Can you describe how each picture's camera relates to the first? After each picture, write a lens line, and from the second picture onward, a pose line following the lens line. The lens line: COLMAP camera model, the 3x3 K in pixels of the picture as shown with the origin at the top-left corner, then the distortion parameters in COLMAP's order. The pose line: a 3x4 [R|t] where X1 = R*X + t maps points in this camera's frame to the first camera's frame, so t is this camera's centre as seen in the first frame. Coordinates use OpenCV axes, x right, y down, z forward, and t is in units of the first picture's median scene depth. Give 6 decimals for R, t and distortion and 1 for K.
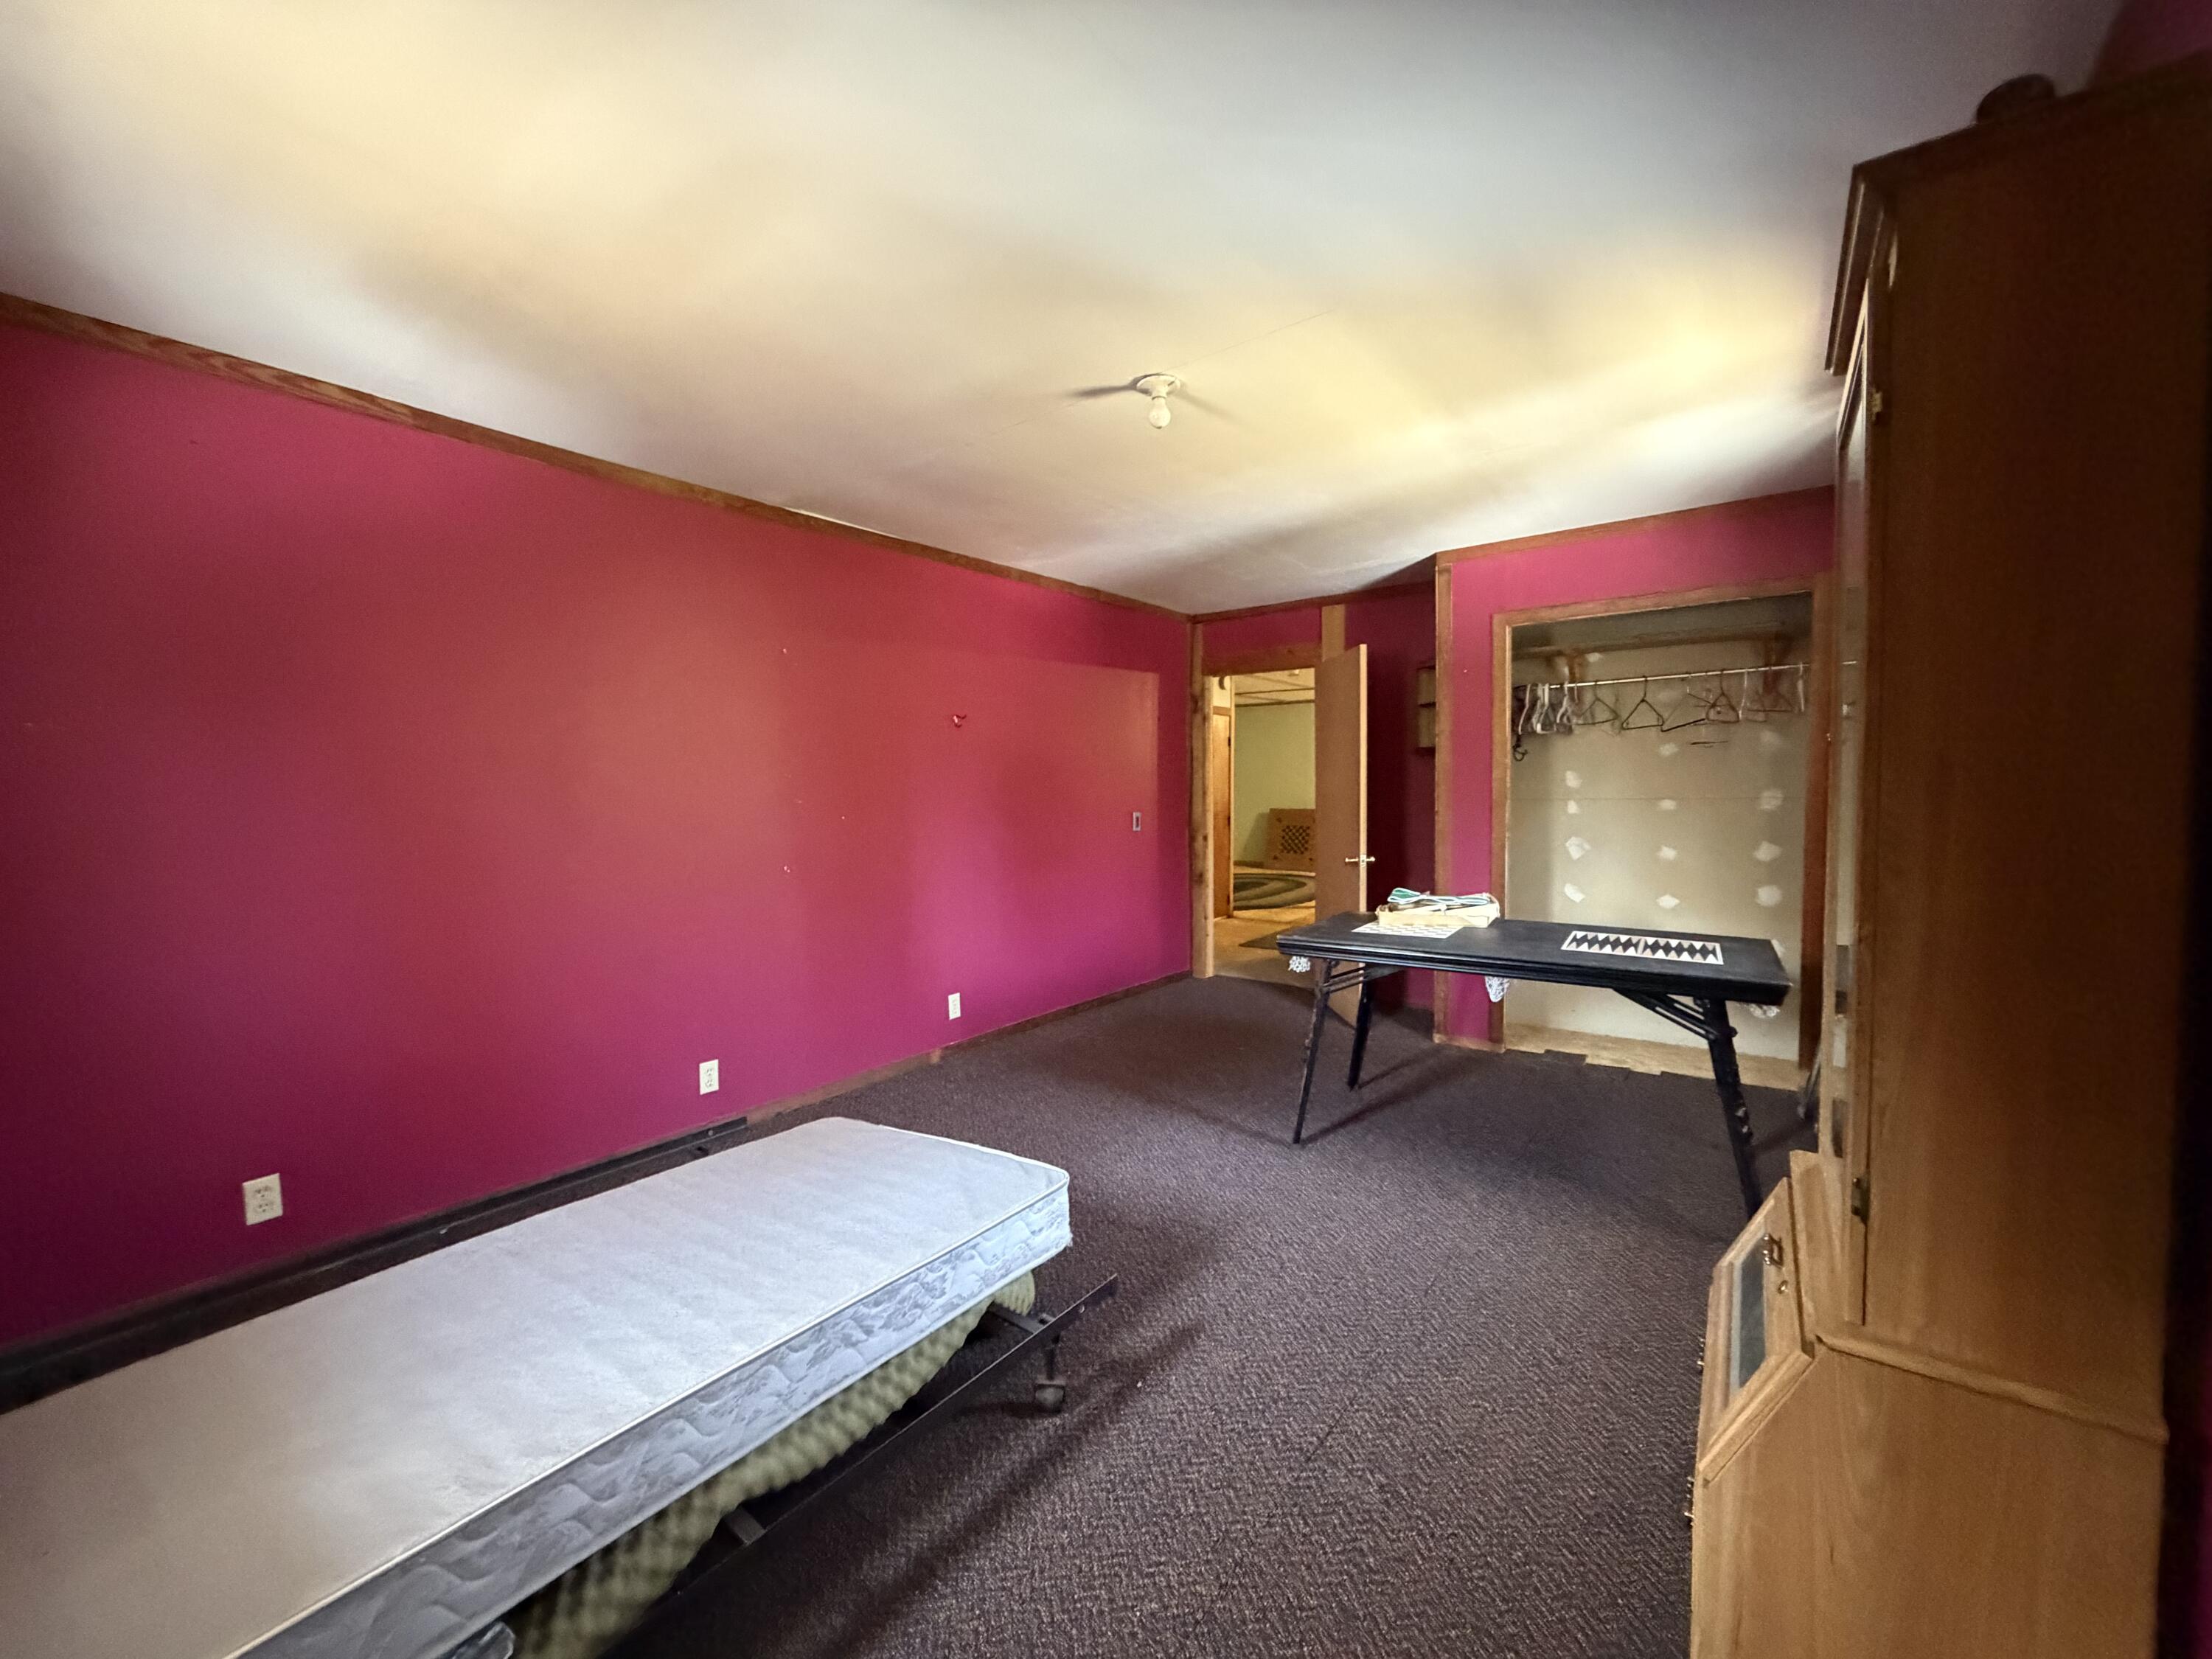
lens RADIAL K [[866.4, 0, 1106.0], [0, 866.4, 829.5], [0, 0, 1]] dist [-0.002031, -0.000045]
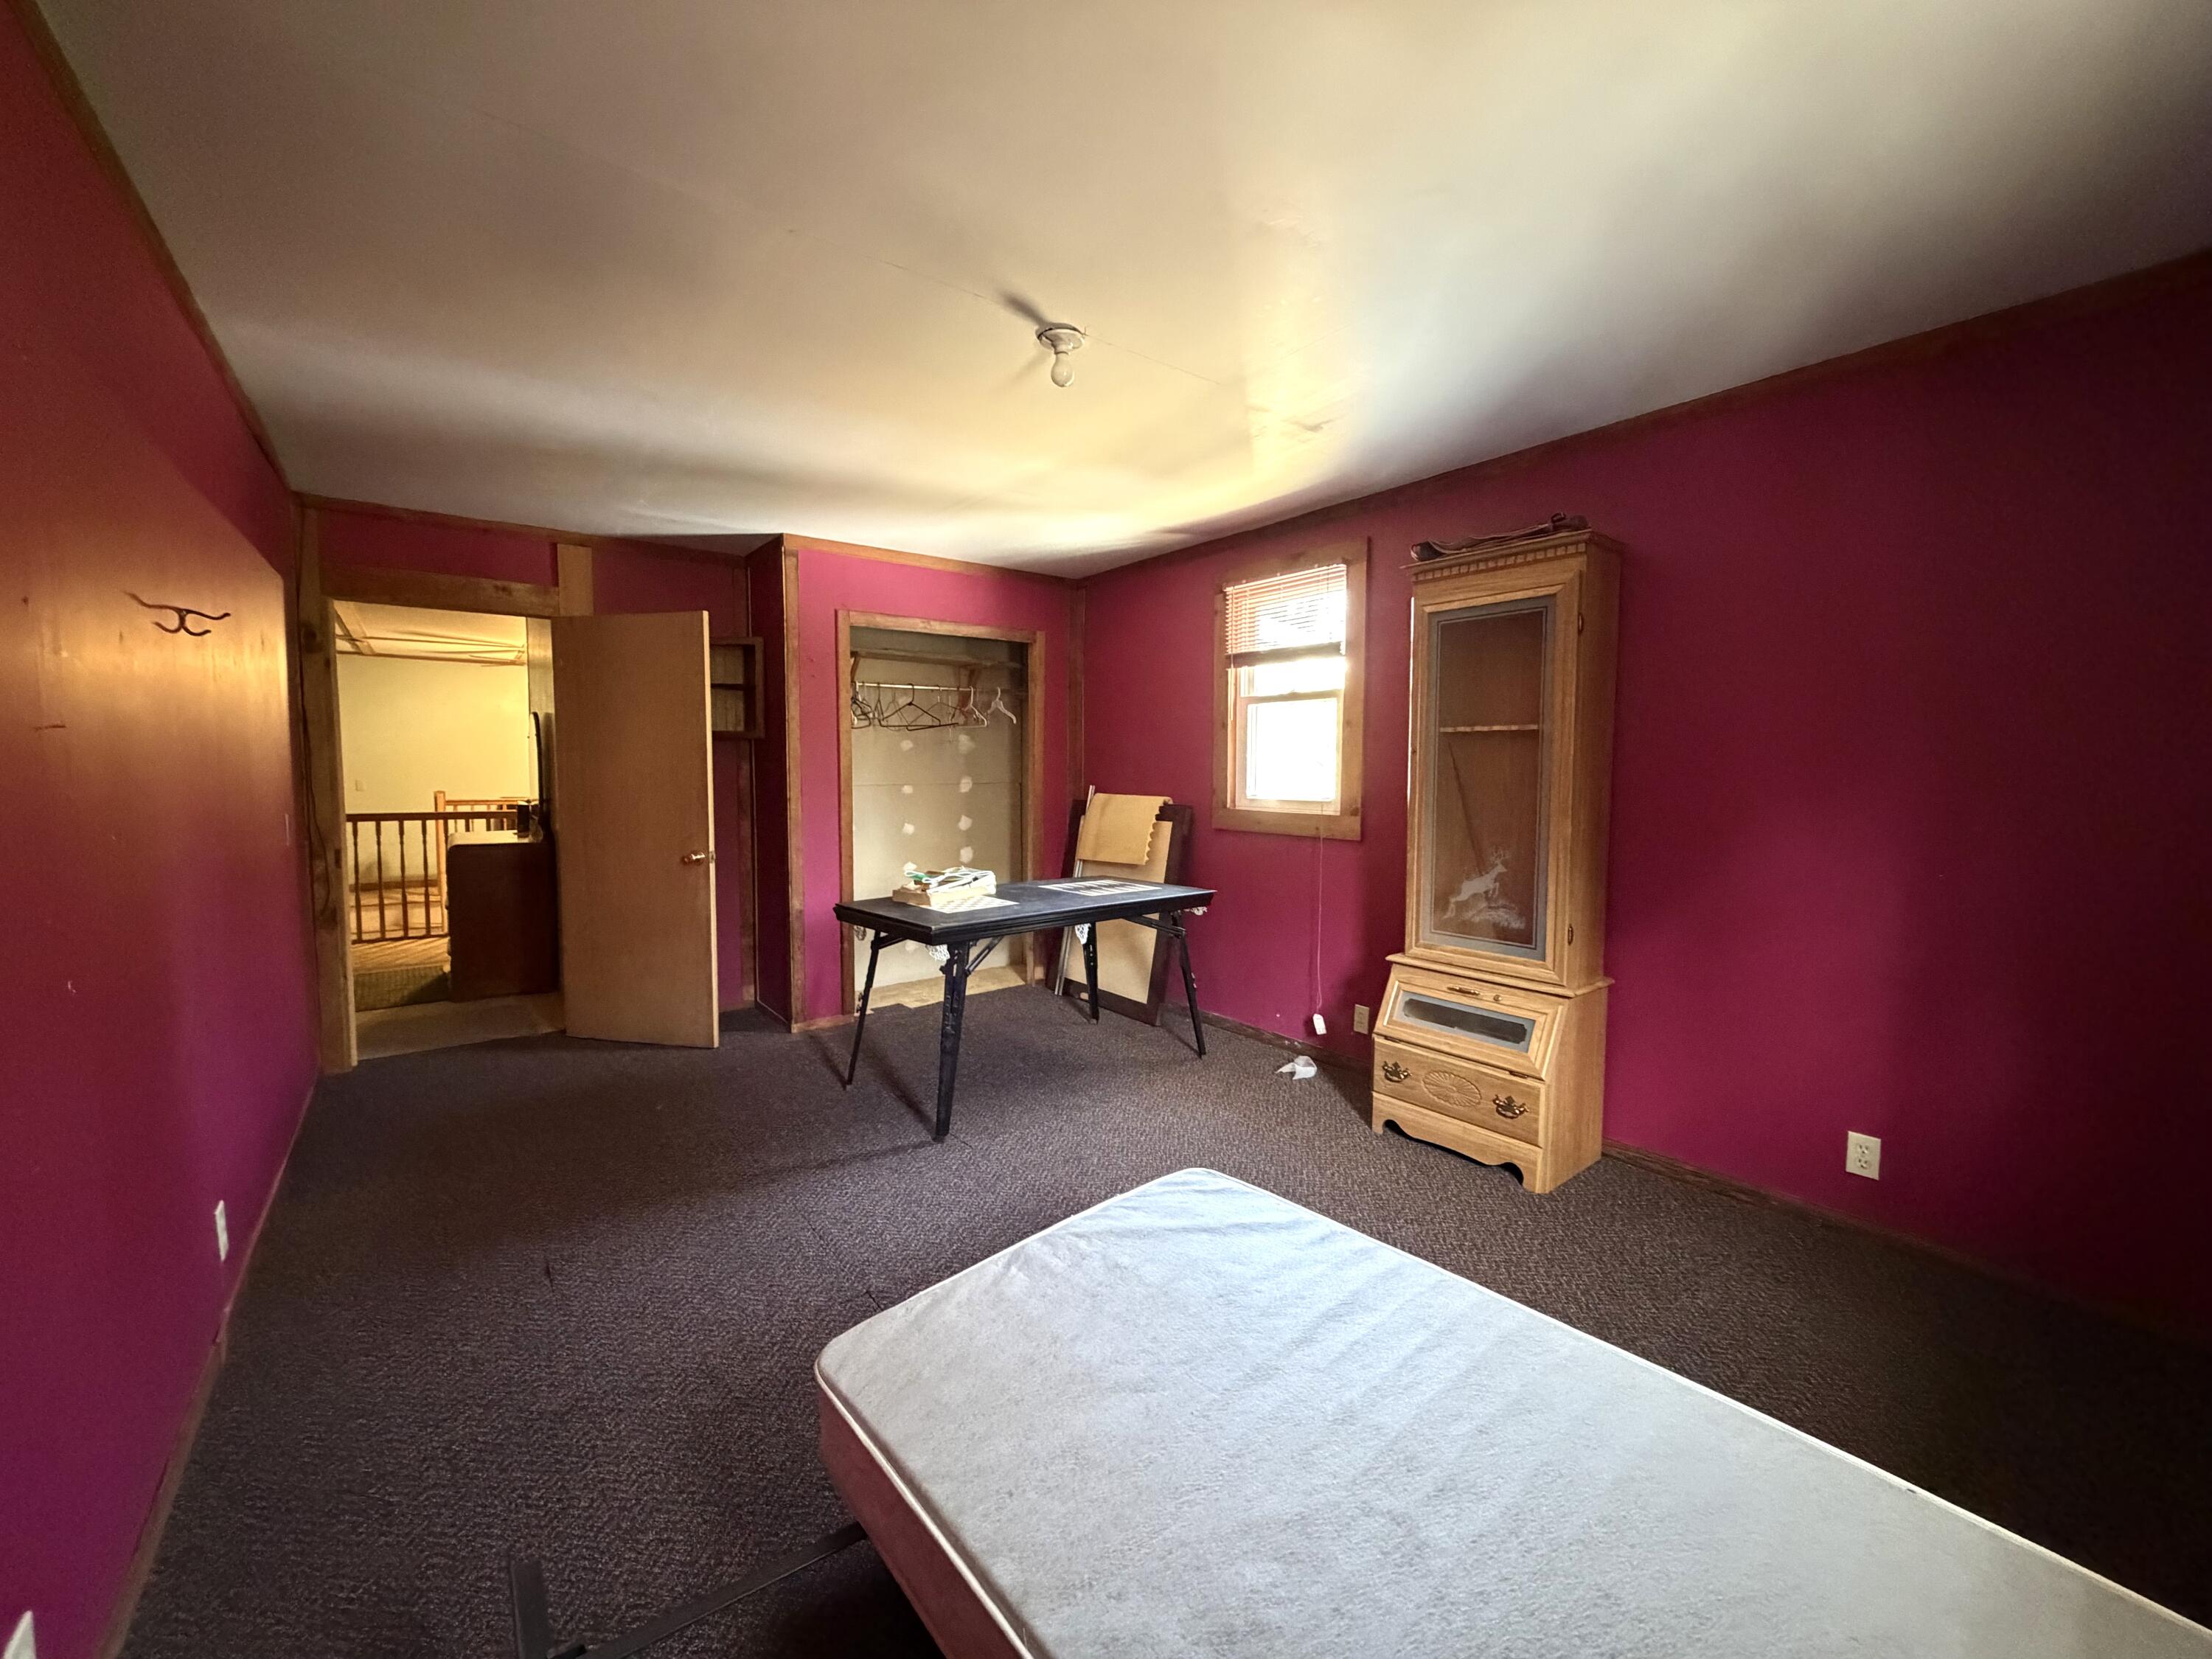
lens RADIAL K [[866.4, 0, 1106.0], [0, 866.4, 829.5], [0, 0, 1]] dist [-0.002031, -0.000045]
pose [[0.275023, -0.054065, 0.959916, -0.489131], [0.044928, 0.998050, 0.043340, -0.013012], [-0.960387, 0.031208, 0.276916, 0.407402]]
